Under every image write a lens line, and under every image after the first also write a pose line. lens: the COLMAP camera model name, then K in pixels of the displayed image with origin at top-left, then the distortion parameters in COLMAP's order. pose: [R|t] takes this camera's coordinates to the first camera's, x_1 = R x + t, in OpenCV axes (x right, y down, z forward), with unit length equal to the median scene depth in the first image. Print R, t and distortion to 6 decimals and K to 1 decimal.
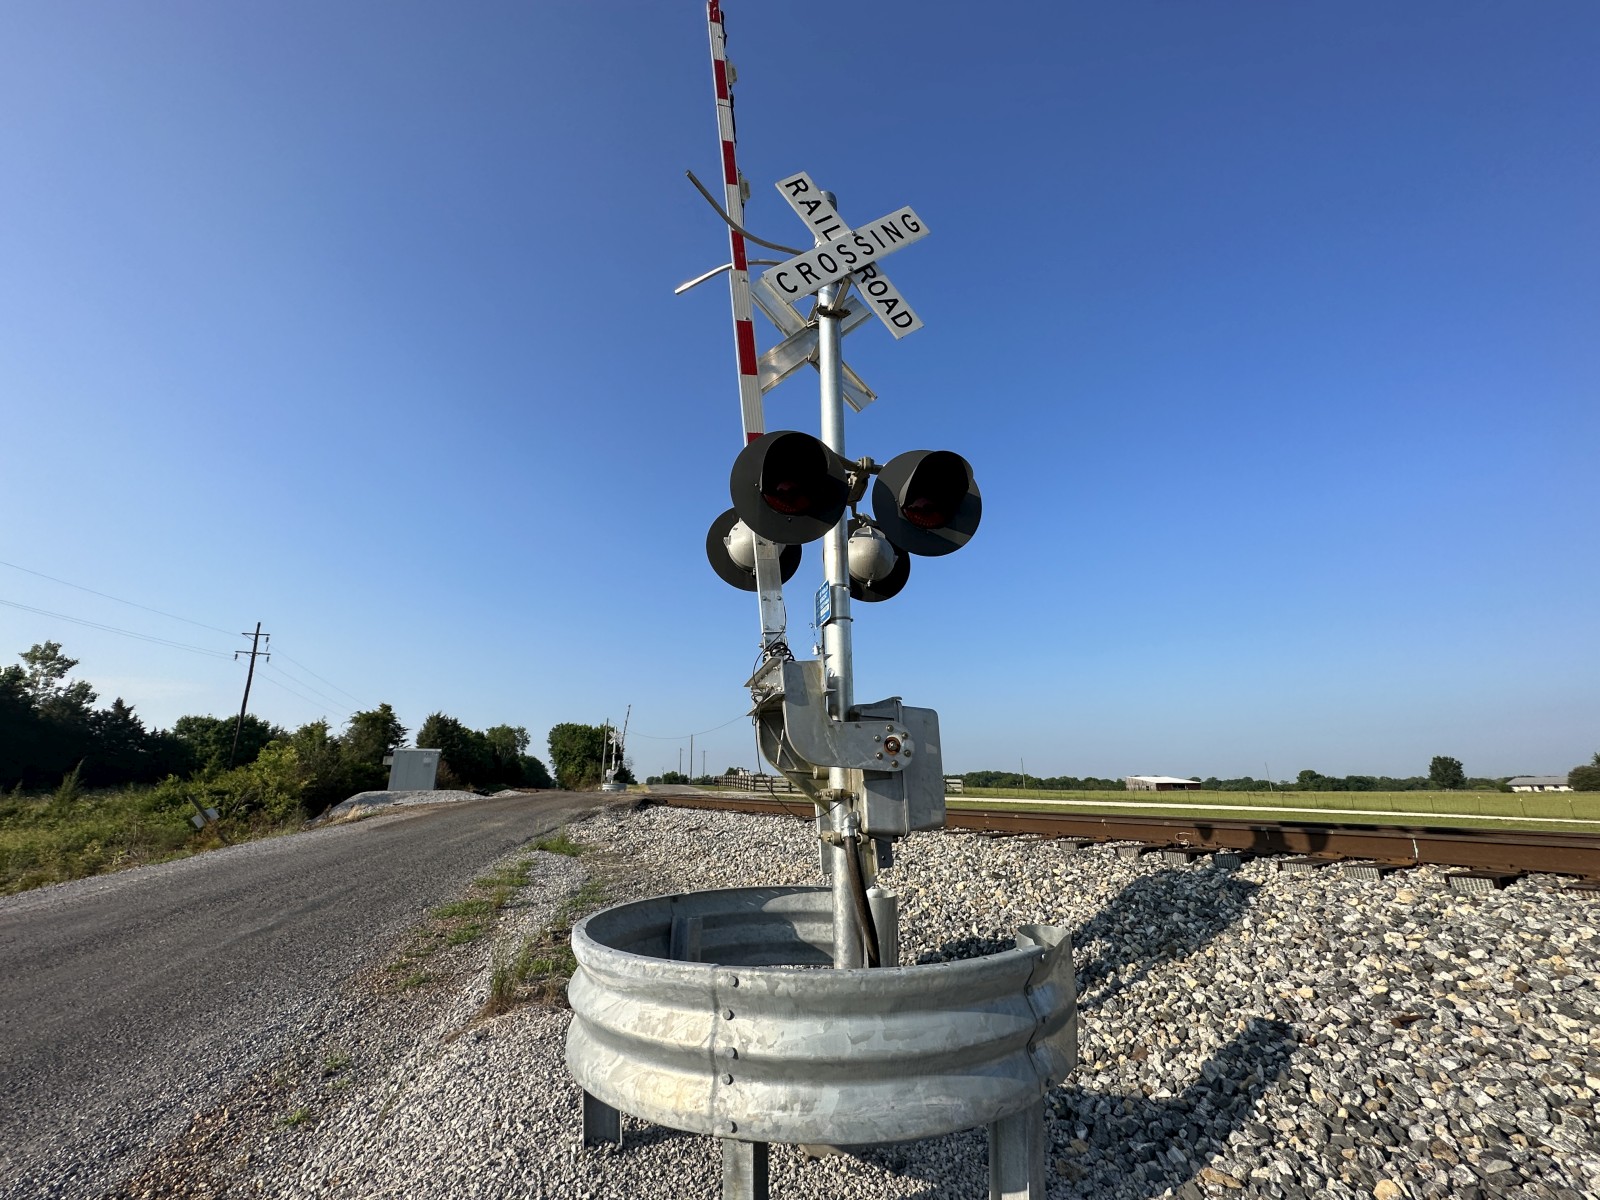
lens RADIAL K [[643.3, 0, 802.8], [0, 643.3, 601.1], [0, 0, 1]] dist [-0.003584, 0.000802]
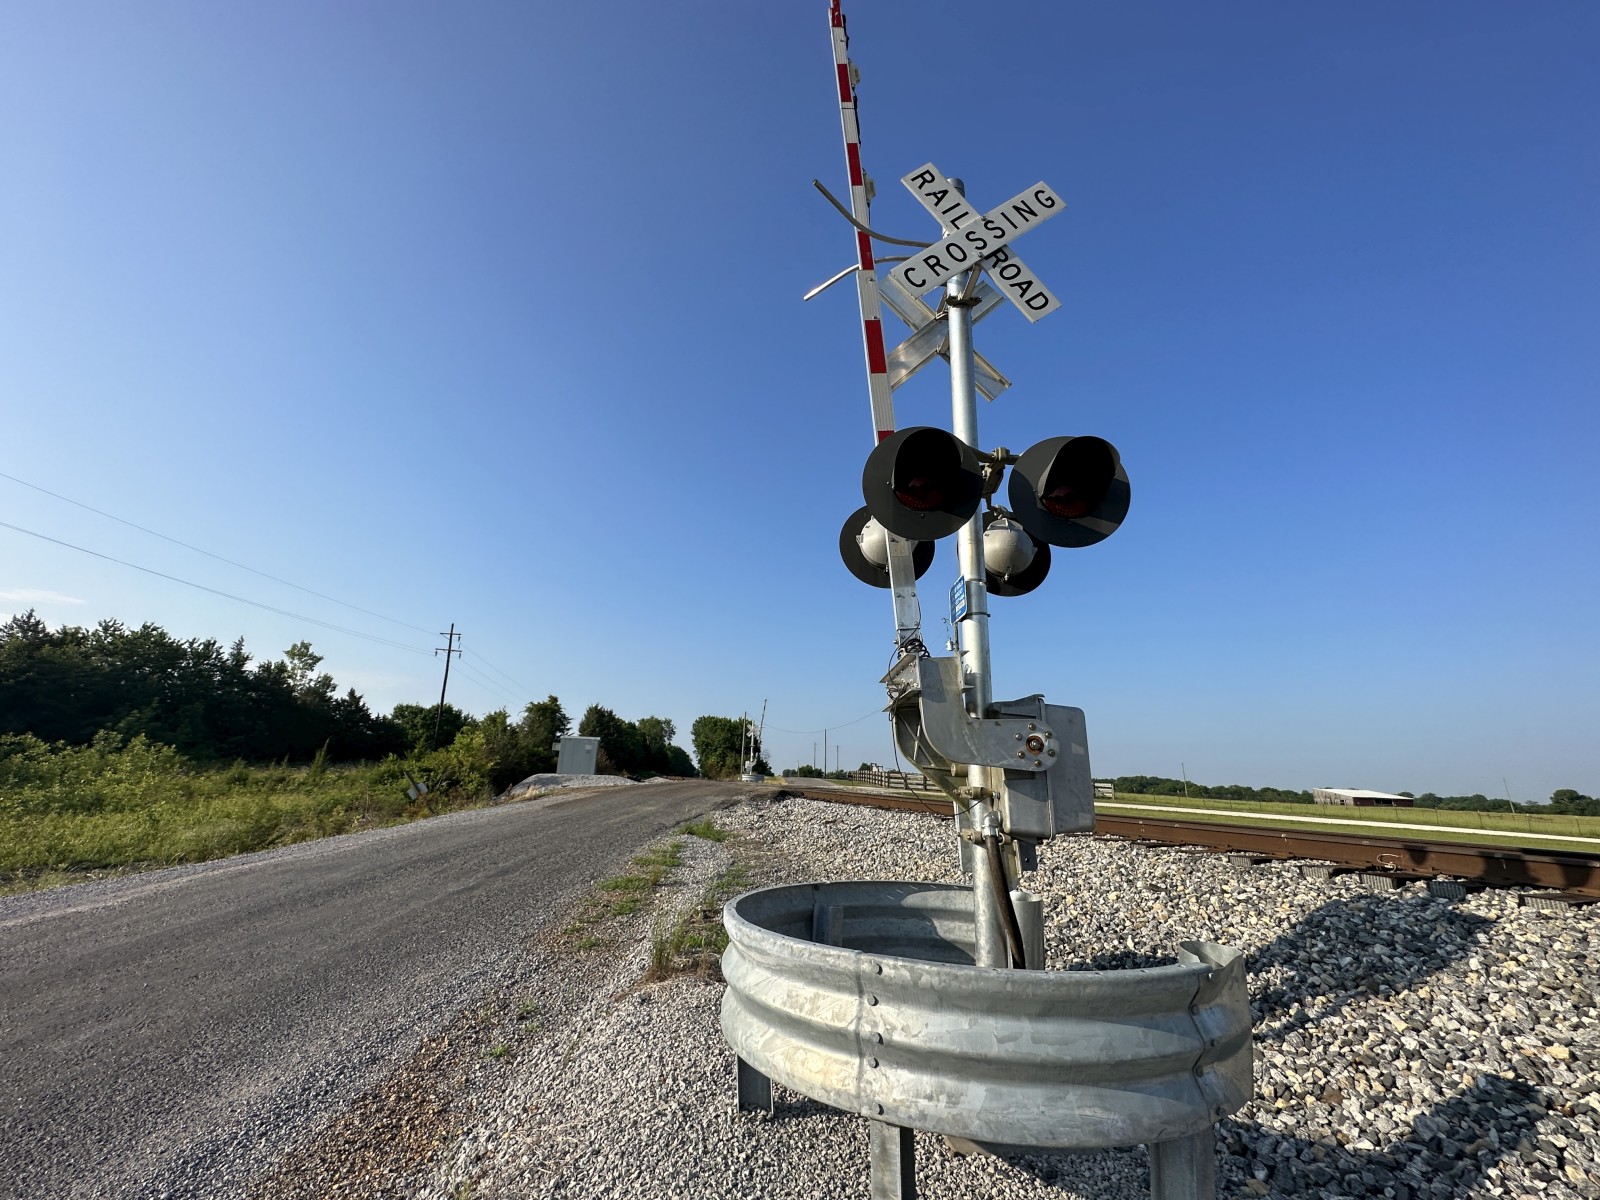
lens RADIAL K [[643.3, 0, 800.8], [0, 643.3, 600.8], [0, 0, 1]] dist [-0.003584, 0.000802]
pose [[0.978849, -0.018076, -0.203783, -0.003788], [0.019268, 0.999807, 0.003864, -0.001879], [0.203674, -0.007709, 0.979008, -0.014530]]
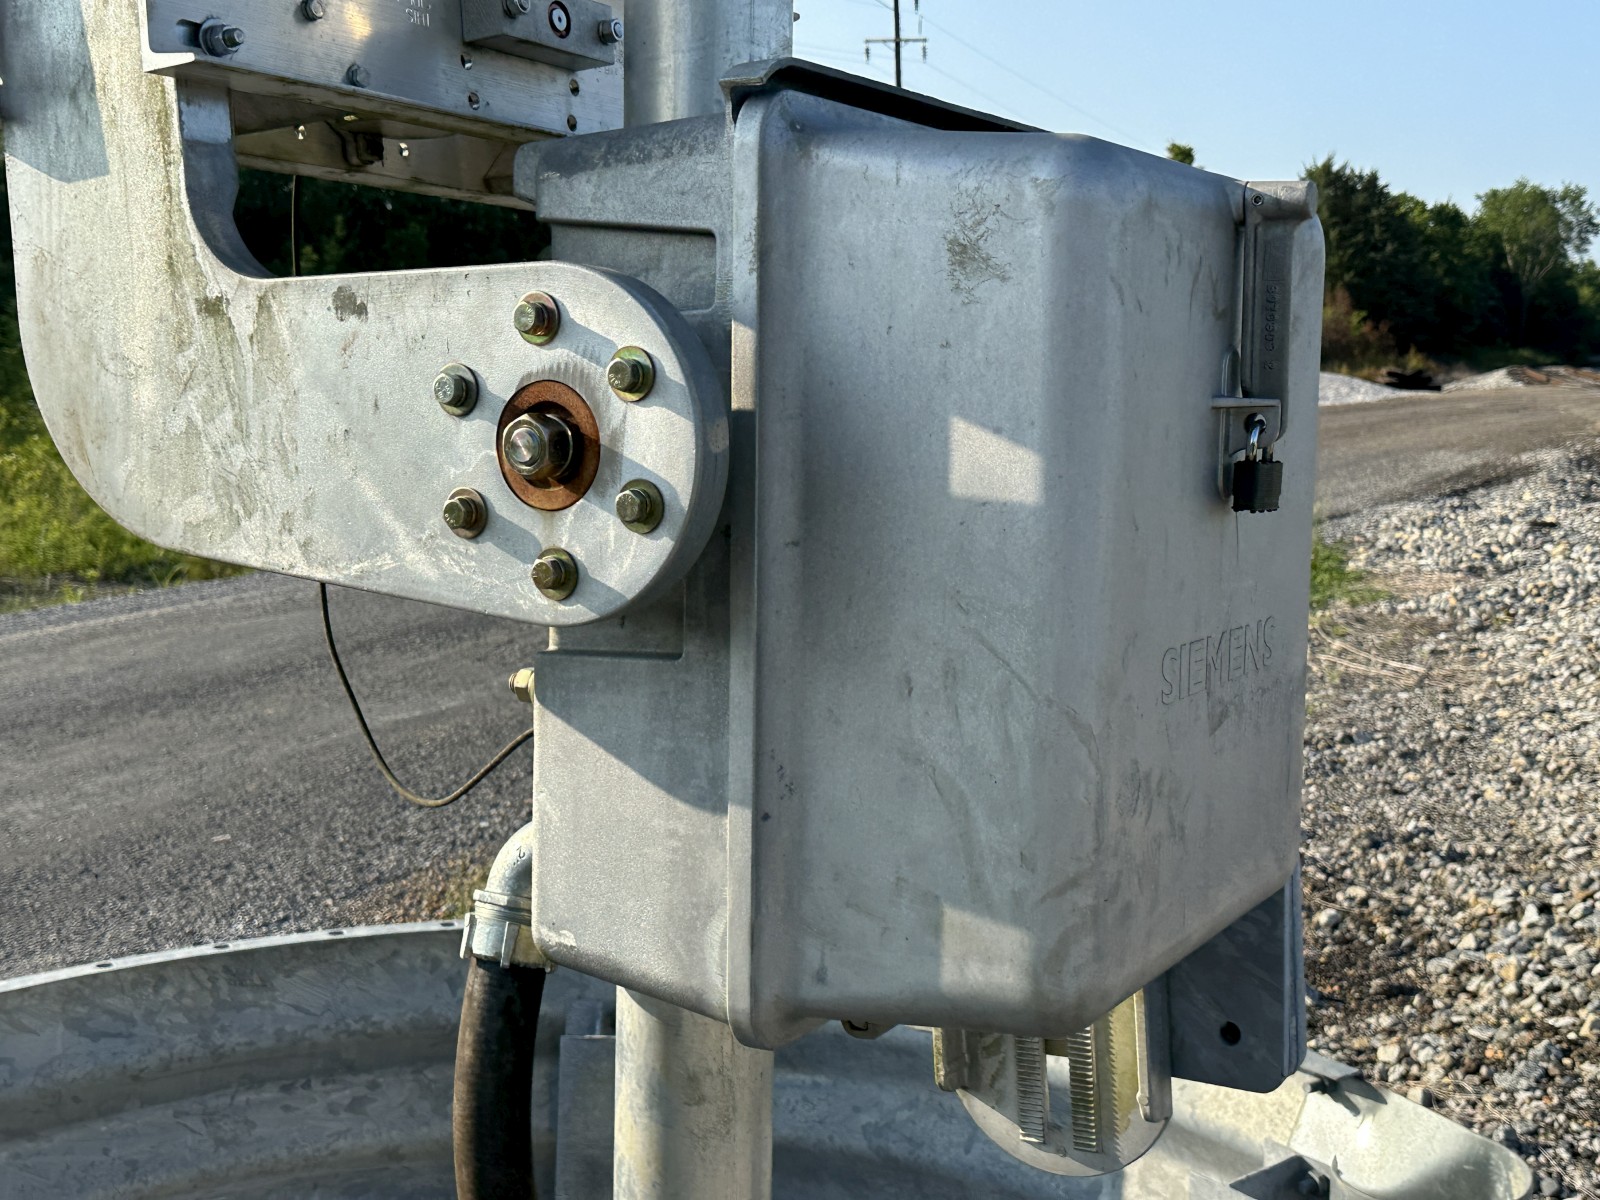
lens RADIAL K [[1945.7, 0, 801.4], [0, 1945.7, 600.1], [0, 0, 1]] dist [0.000315, 0.000000]
pose [[0.714828, 0.098078, -0.692388, 0.377864], [0.182201, 0.929797, 0.319814, 0.109831], [0.675147, -0.354765, 0.646775, 0.619665]]
